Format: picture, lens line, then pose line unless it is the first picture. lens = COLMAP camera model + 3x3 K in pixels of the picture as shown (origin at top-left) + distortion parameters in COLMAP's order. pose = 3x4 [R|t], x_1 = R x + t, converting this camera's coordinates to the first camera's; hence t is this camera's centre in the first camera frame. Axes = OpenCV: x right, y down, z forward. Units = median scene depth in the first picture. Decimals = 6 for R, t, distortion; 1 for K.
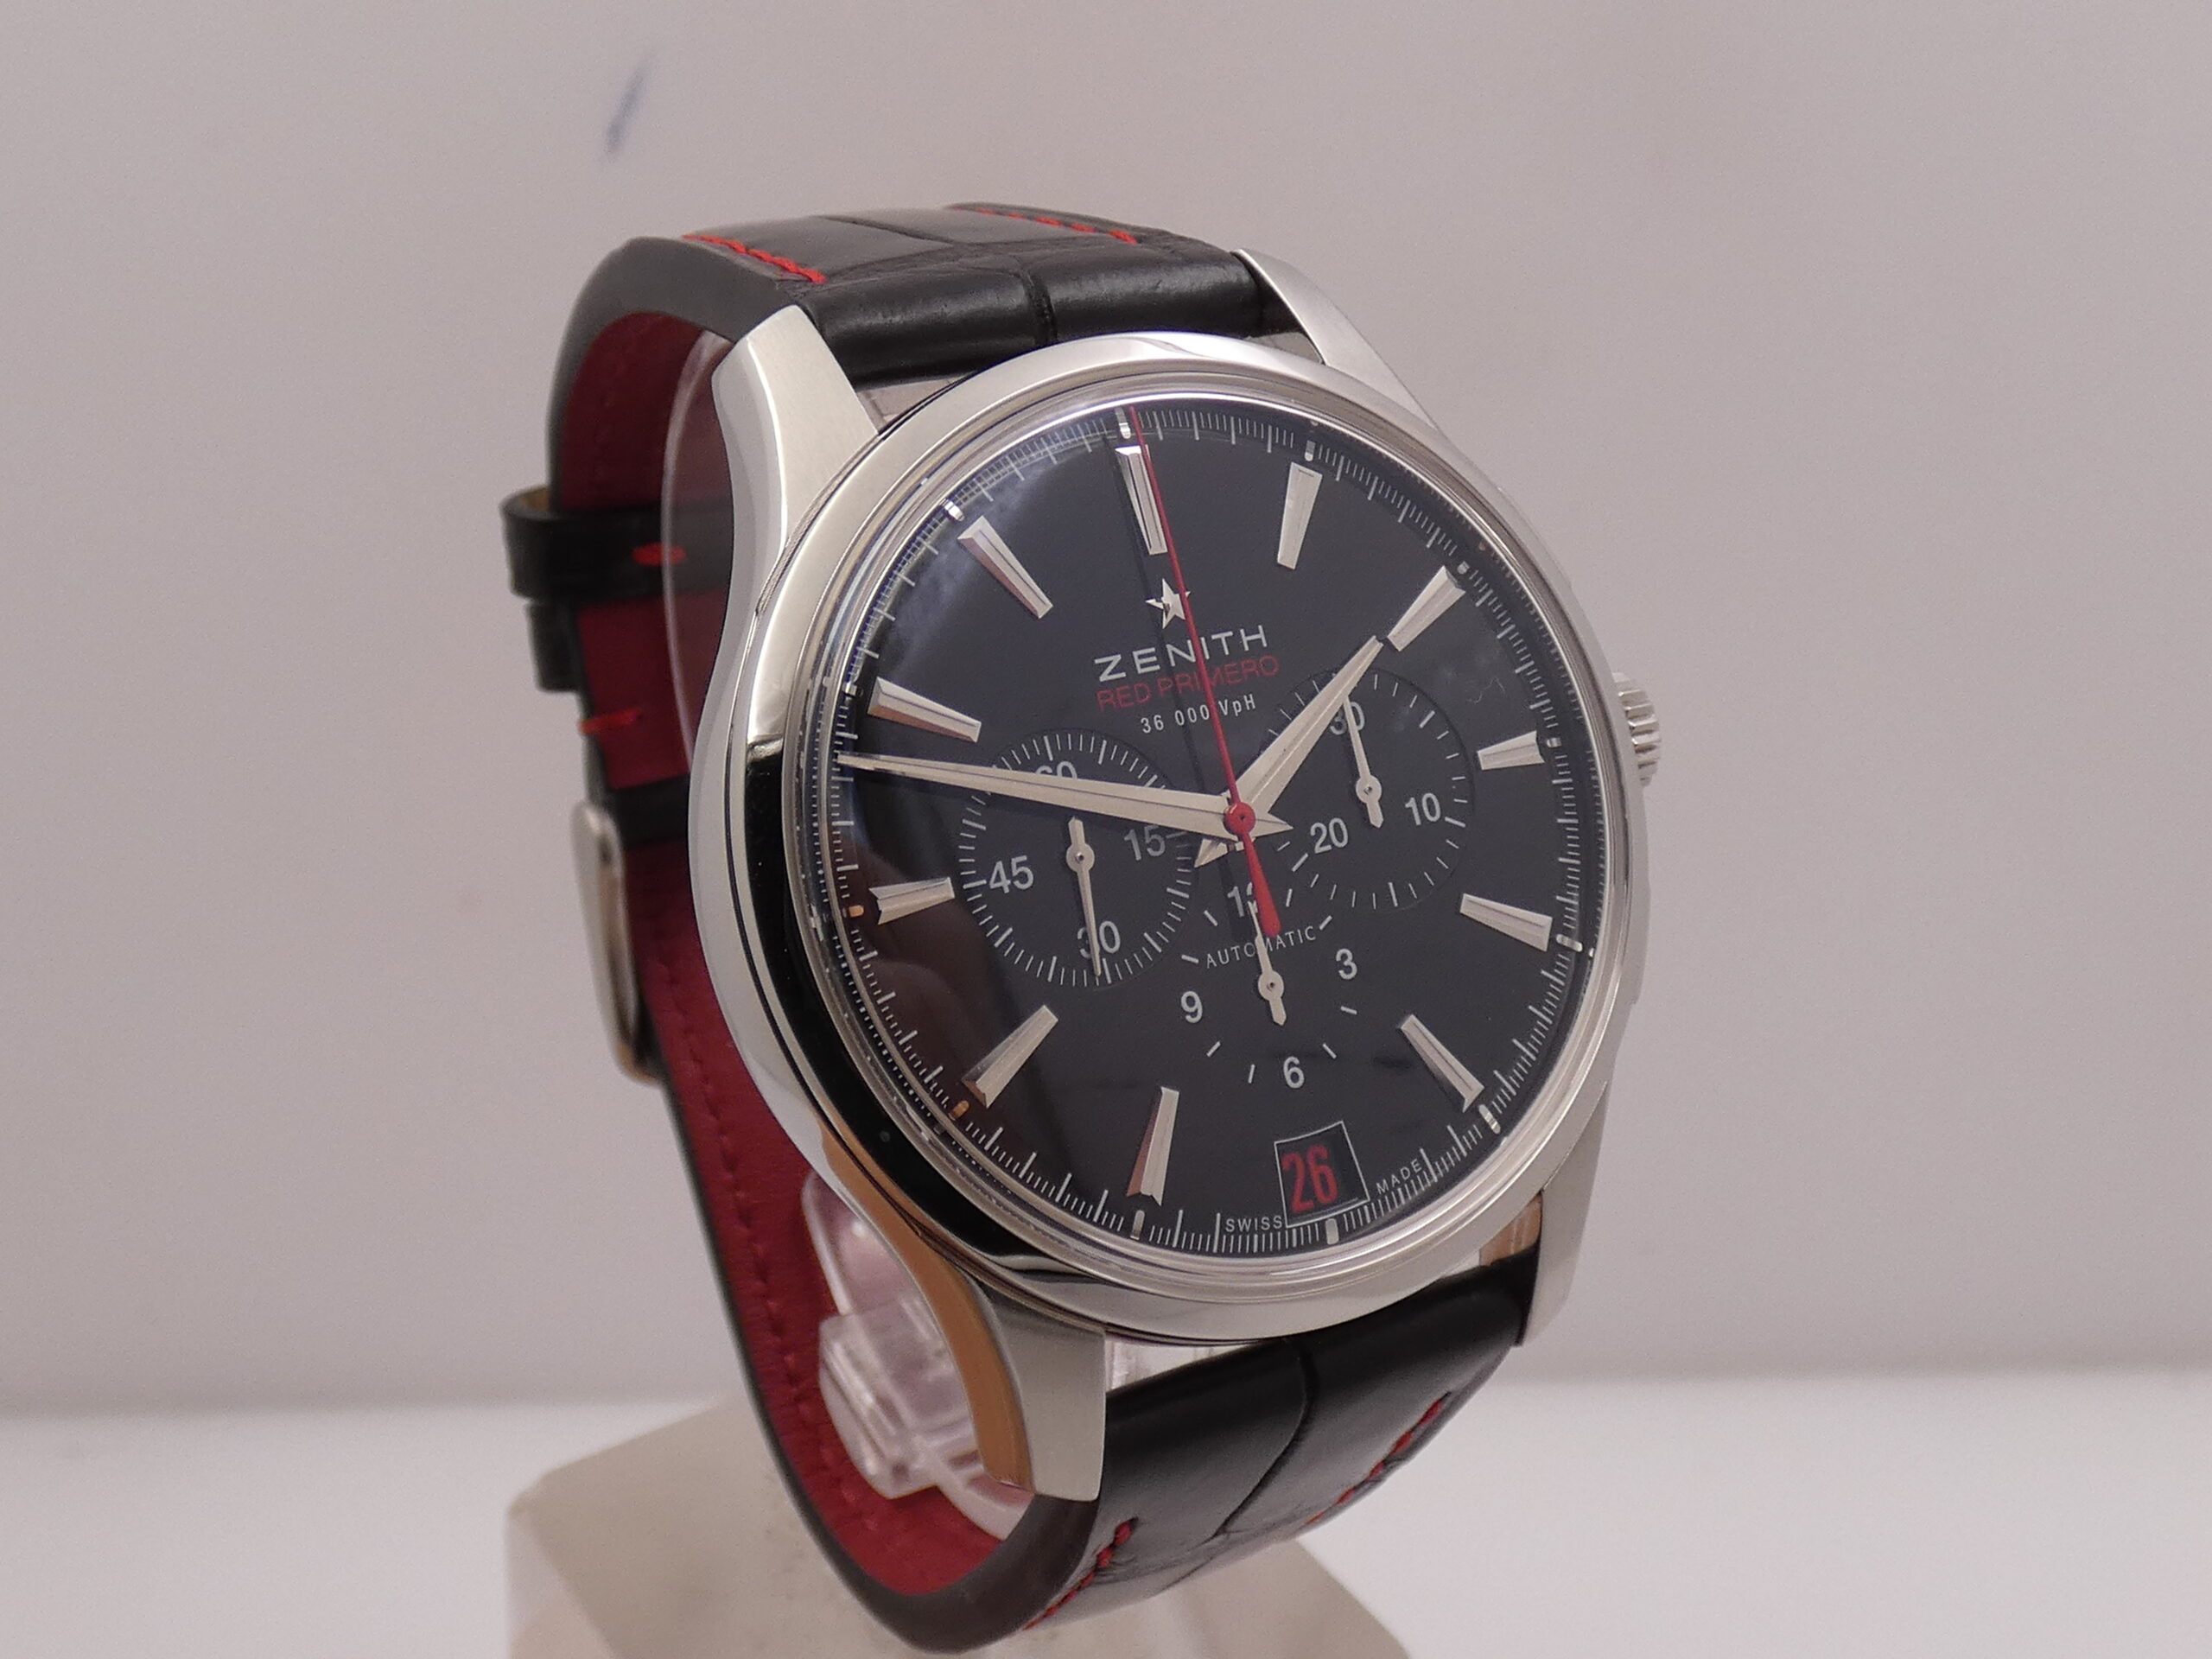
lens RADIAL K [[2678.1, 0, 1109.2], [0, 2678.1, 834.9], [0, 0, 1]] dist [0.026480, 0.000000]
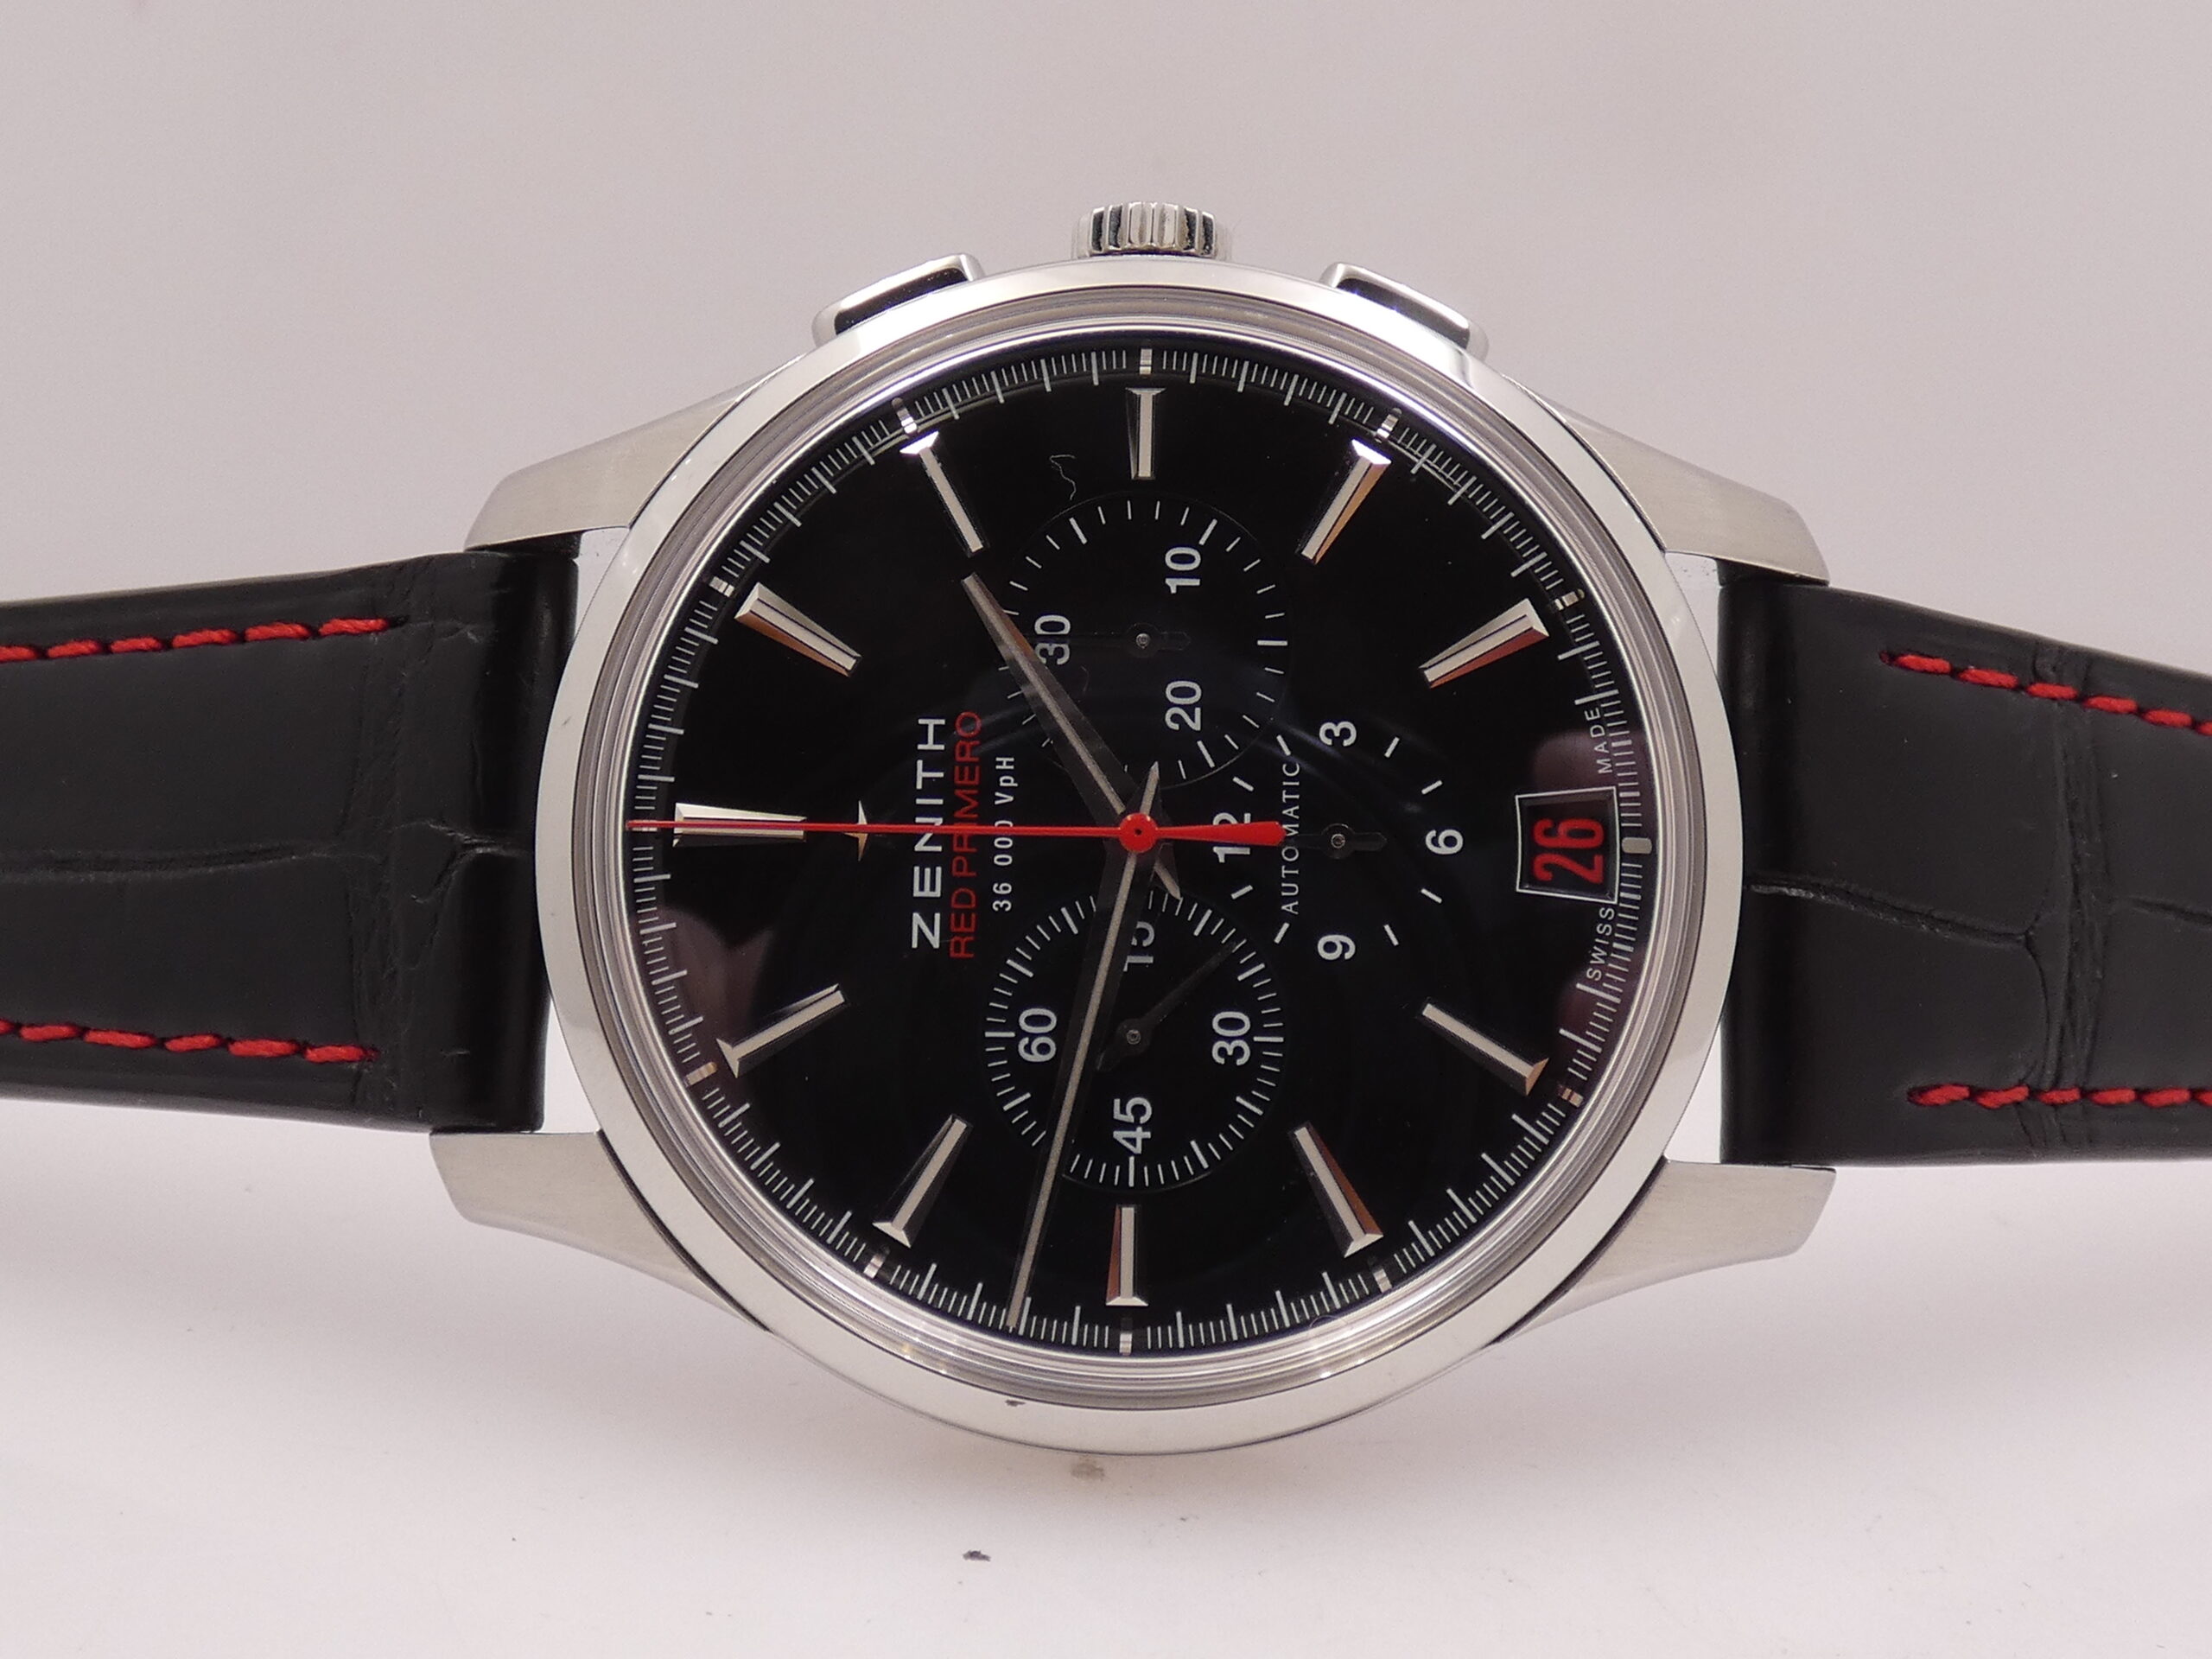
lens RADIAL K [[2678.1, 0, 1107.4], [0, 2678.1, 824.6], [0, 0, 1]] dist [0.026480, 0.000000]
pose [[0.265297, -0.917920, -0.295027, 0.293936], [0.963869, 0.244897, 0.104791, -0.103142], [-0.023939, -0.312168, 0.949725, 0.202399]]
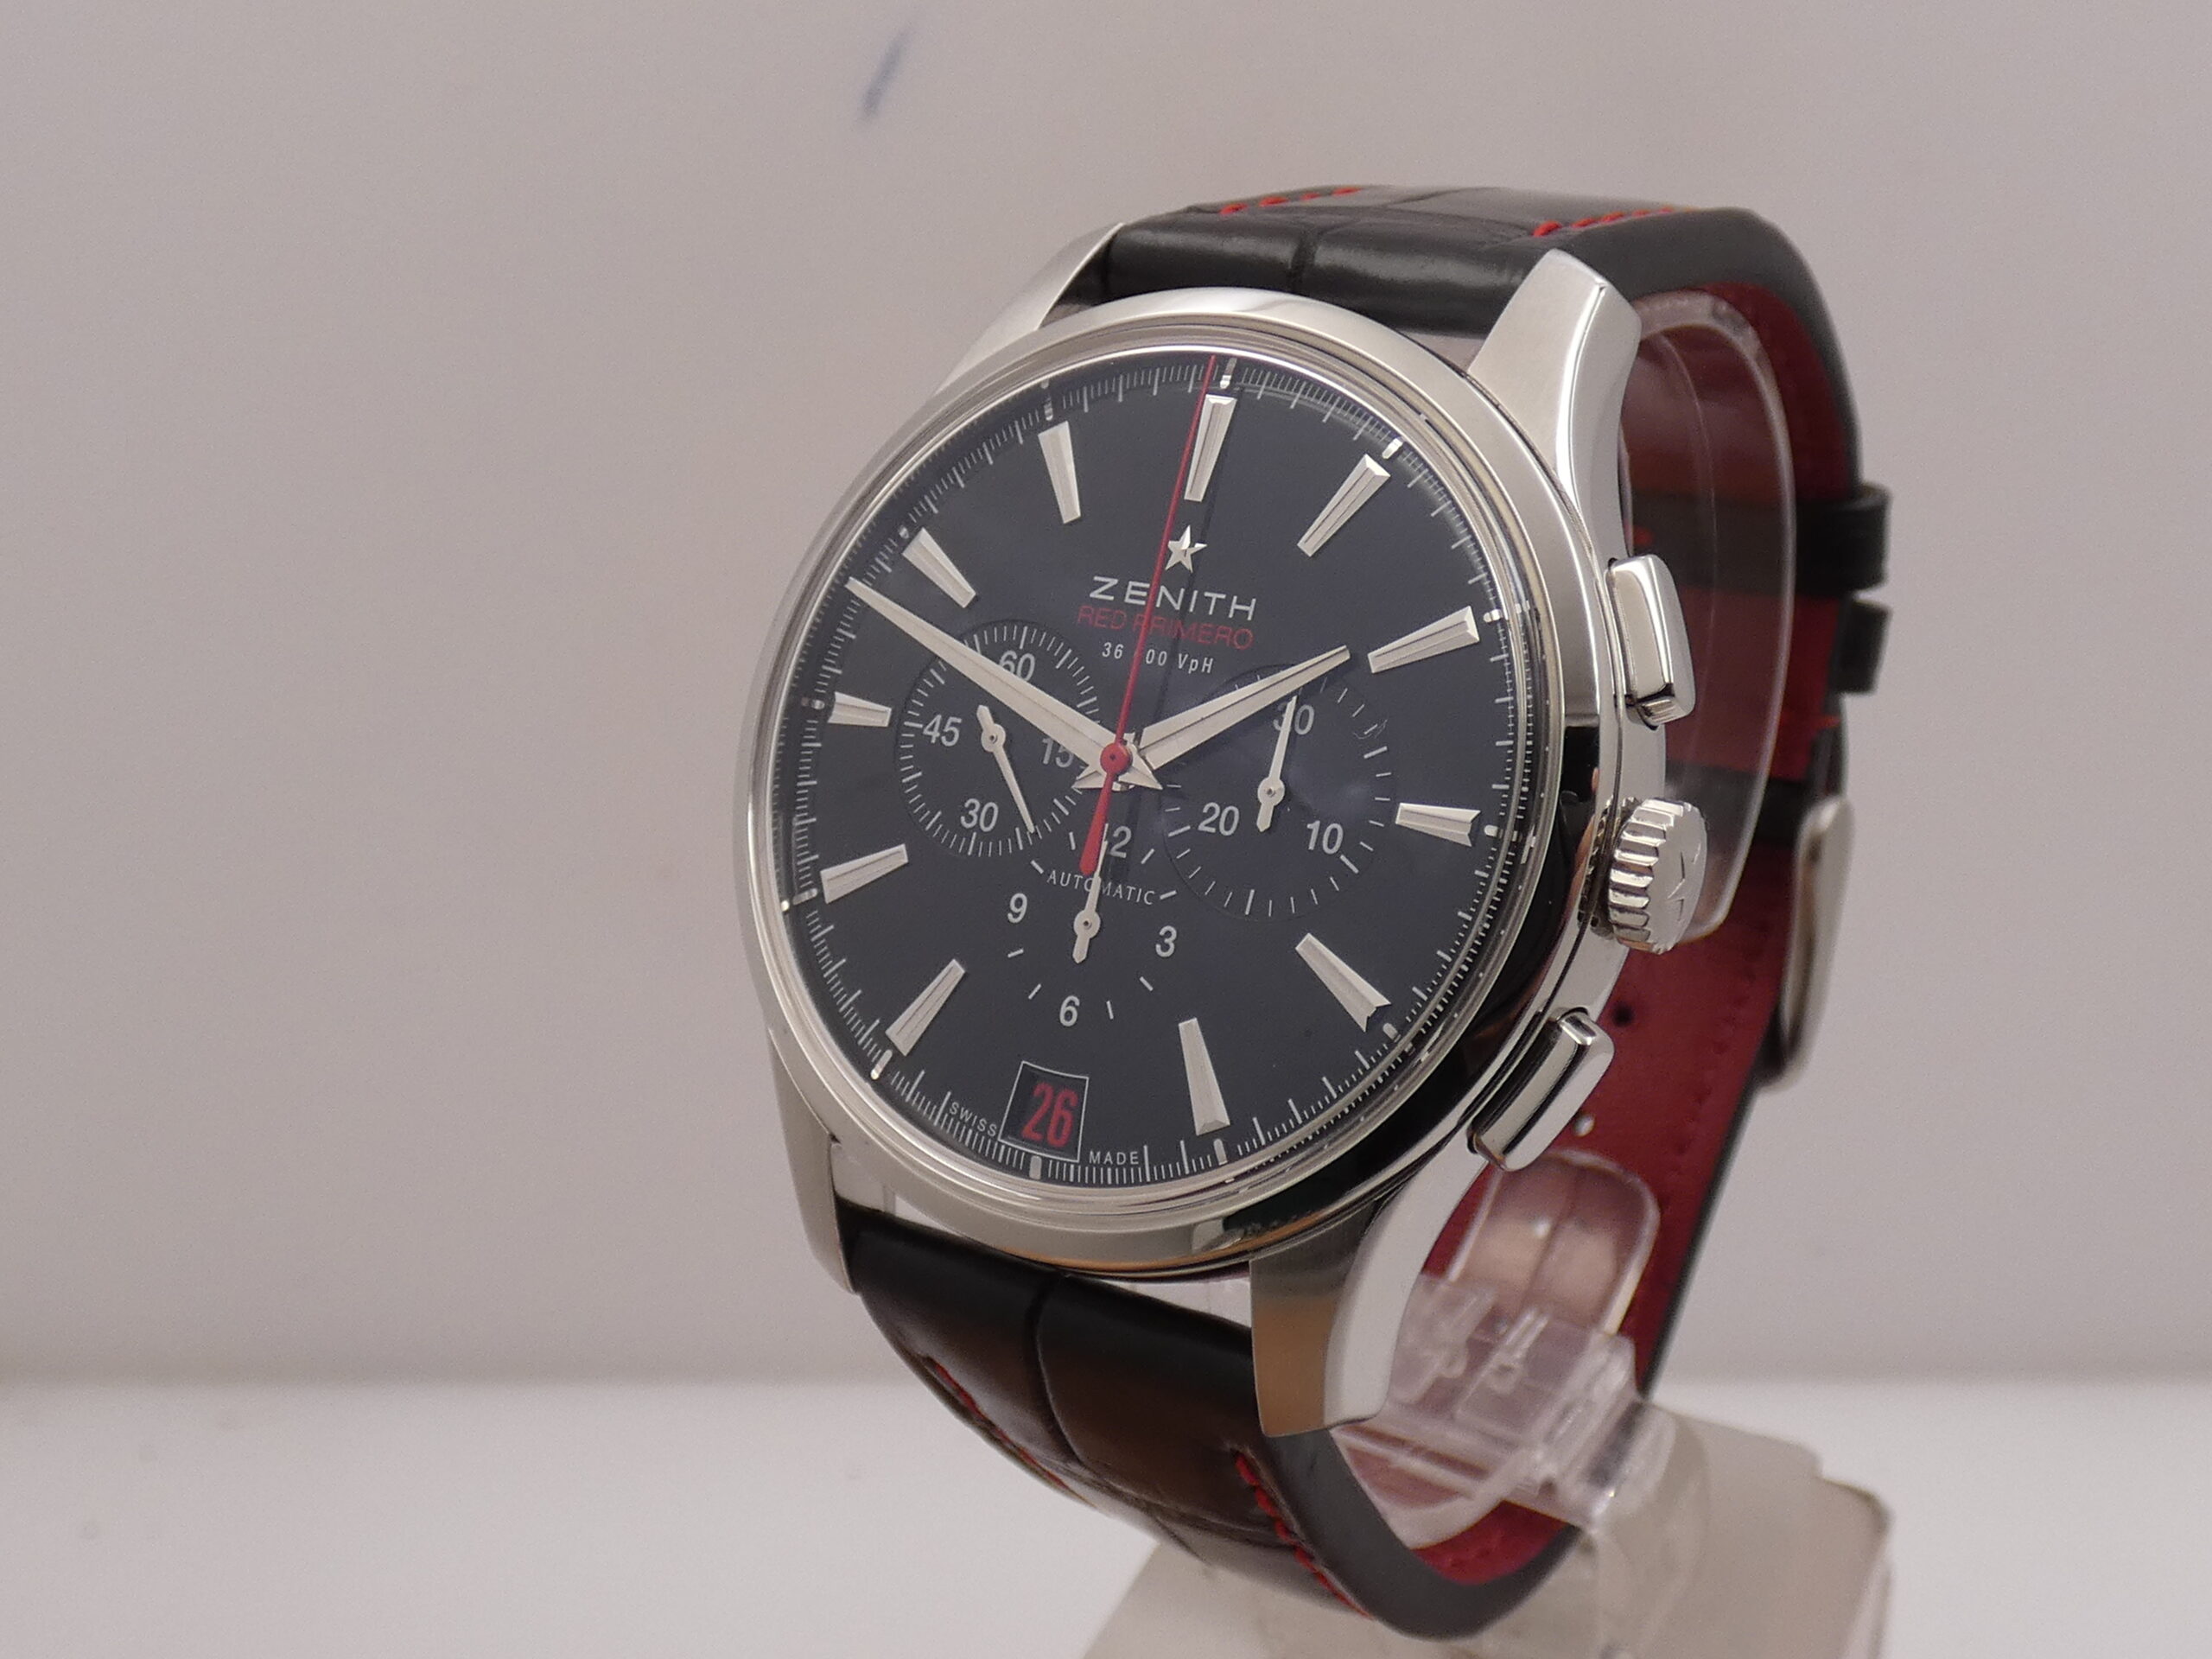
lens RADIAL K [[2678.1, 0, 1119.4], [0, 2678.1, 831.6], [0, 0, 1]] dist [0.026480, 0.000000]
pose [[0.468128, 0.317902, -0.824496, 0.891771], [-0.333090, 0.927703, 0.168576, -0.151568], [0.818479, 0.195716, 0.540174, 0.452811]]
